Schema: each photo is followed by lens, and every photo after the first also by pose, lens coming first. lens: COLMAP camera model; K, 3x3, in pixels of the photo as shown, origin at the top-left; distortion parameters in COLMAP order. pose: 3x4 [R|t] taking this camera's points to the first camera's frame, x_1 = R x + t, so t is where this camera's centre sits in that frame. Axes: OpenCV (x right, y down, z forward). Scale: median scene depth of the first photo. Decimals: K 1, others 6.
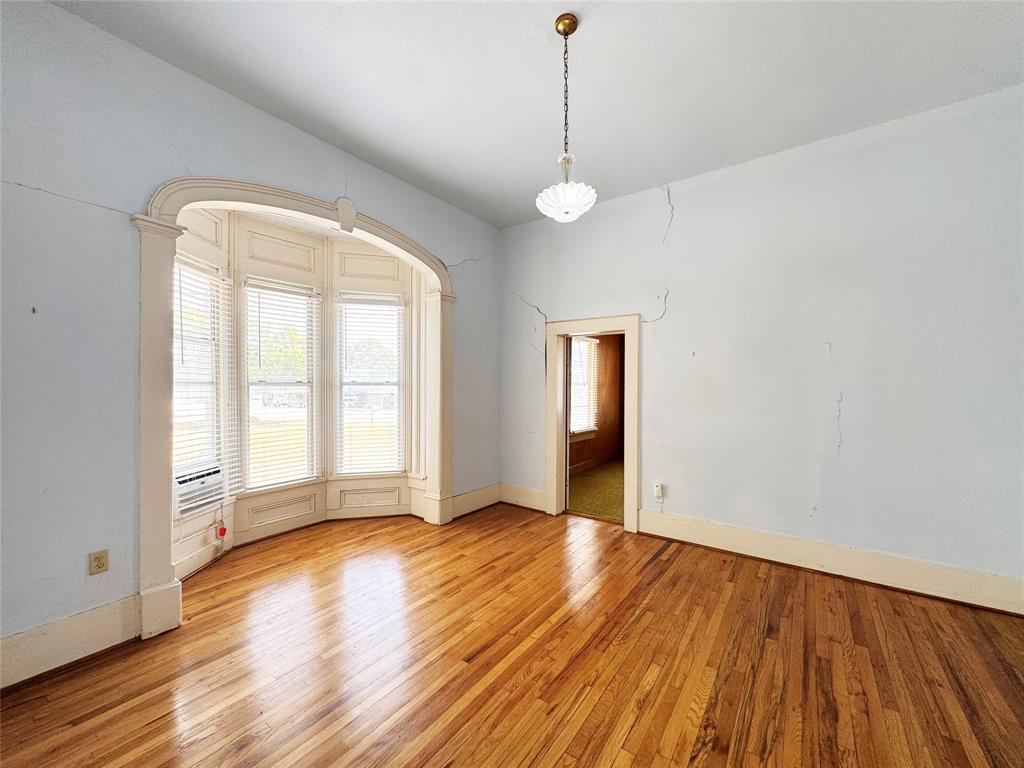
lens RADIAL K [[412.2, 0, 514.2], [0, 412.2, 383.9], [0, 0, 1]] dist [-0.002997, 0.000781]
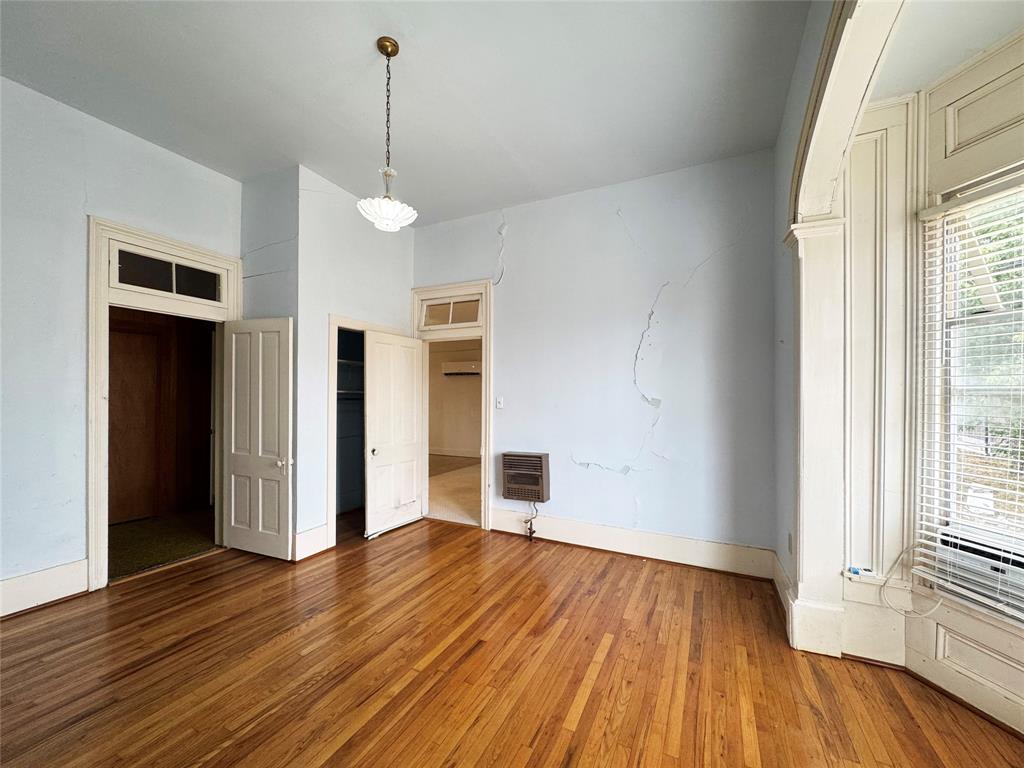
lens RADIAL K [[412.2, 0, 515.6], [0, 412.2, 391.9], [0, 0, 1]] dist [-0.002997, 0.000781]
pose [[-0.985098, -0.009856, -0.171713, -0.006651], [-0.010227, 0.999947, 0.001272, 0.000897], [0.171692, 0.003009, -0.985146, 1.845062]]
